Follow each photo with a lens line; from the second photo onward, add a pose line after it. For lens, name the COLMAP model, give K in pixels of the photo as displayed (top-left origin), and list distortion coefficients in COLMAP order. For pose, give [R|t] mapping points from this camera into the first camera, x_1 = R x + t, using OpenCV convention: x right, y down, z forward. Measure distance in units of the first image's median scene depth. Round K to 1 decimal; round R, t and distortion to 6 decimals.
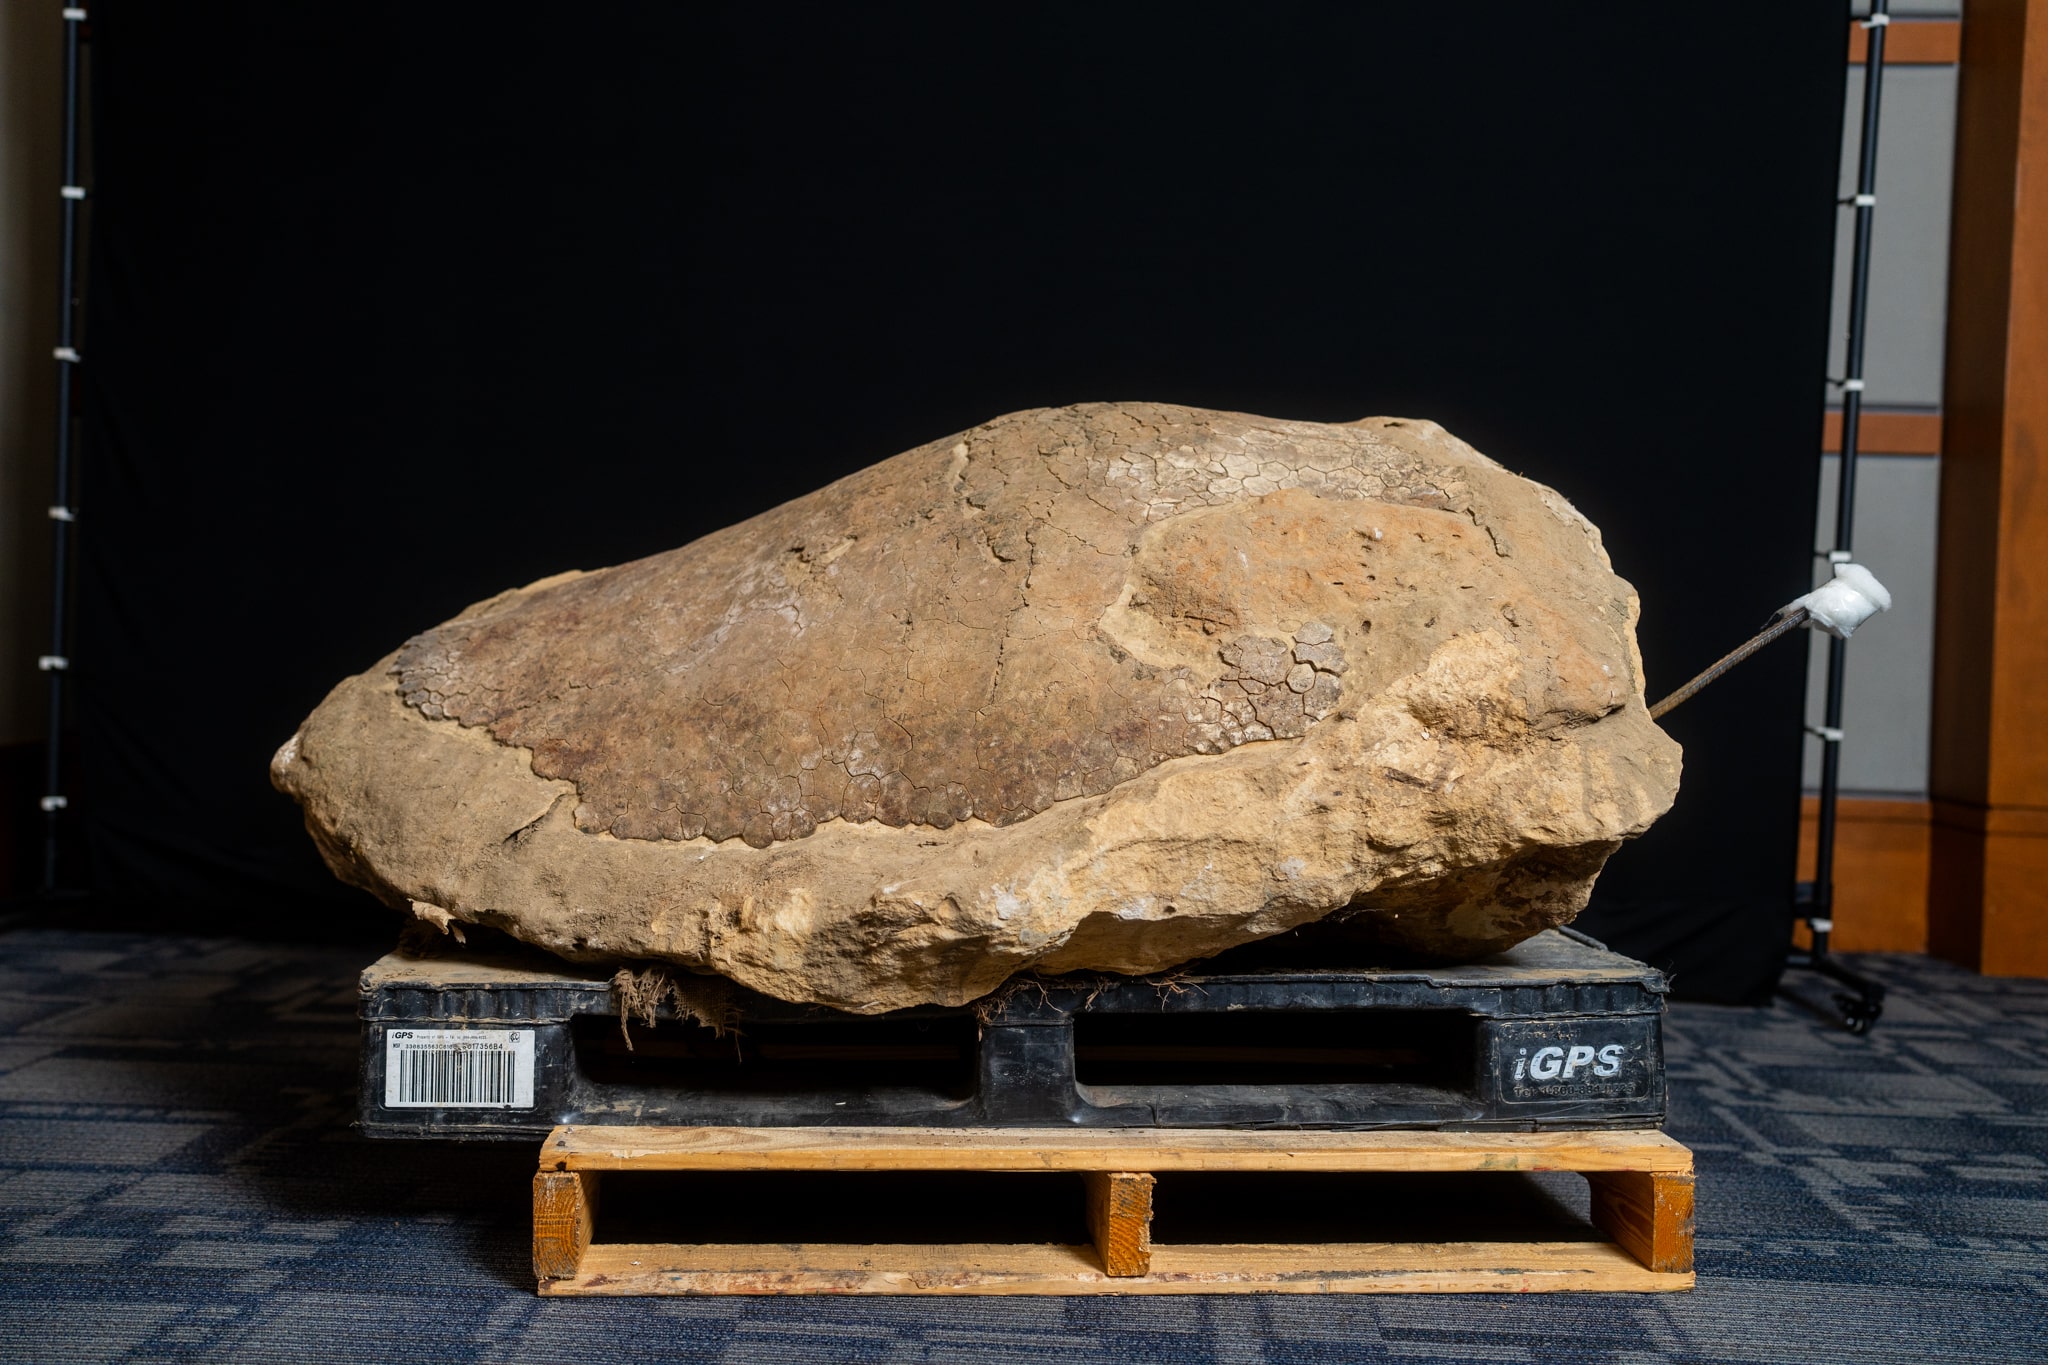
lens RADIAL K [[2039.5, 0, 1087.5], [0, 2039.5, 645.9], [0, 0, 1]] dist [-0.082228, 0.245467]
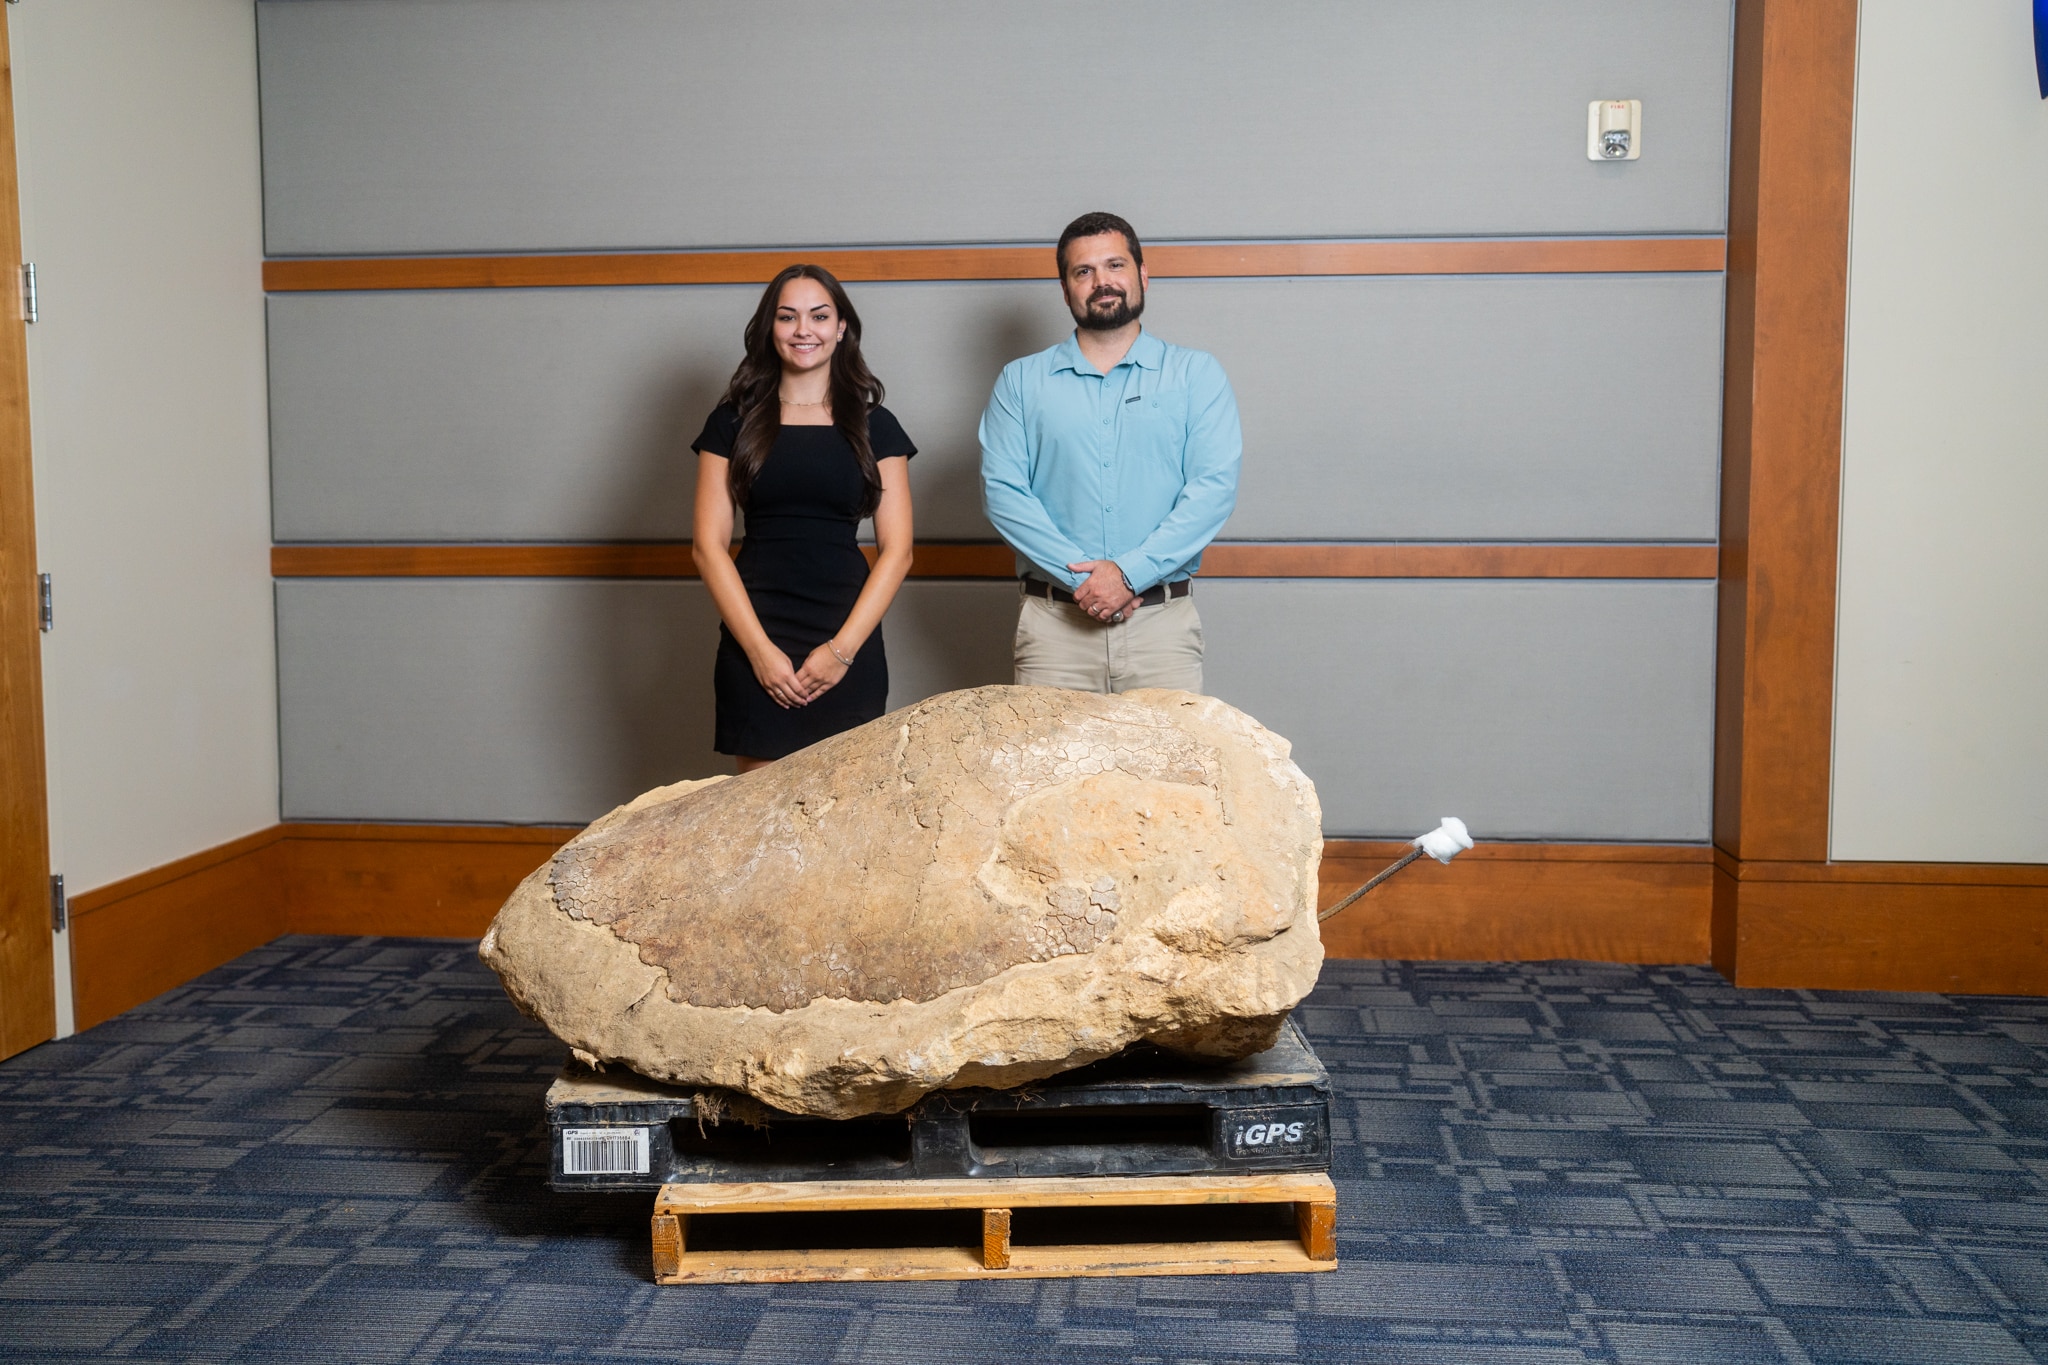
lens RADIAL K [[2039.5, 0, 1087.5], [0, 2039.5, 645.9], [0, 0, 1]] dist [-0.082228, 0.245467]
pose [[0.998786, -0.024261, -0.042878, 0.173358], [0.026620, 0.998112, 0.055349, -0.290958], [0.041454, -0.056424, 0.997546, -0.641638]]
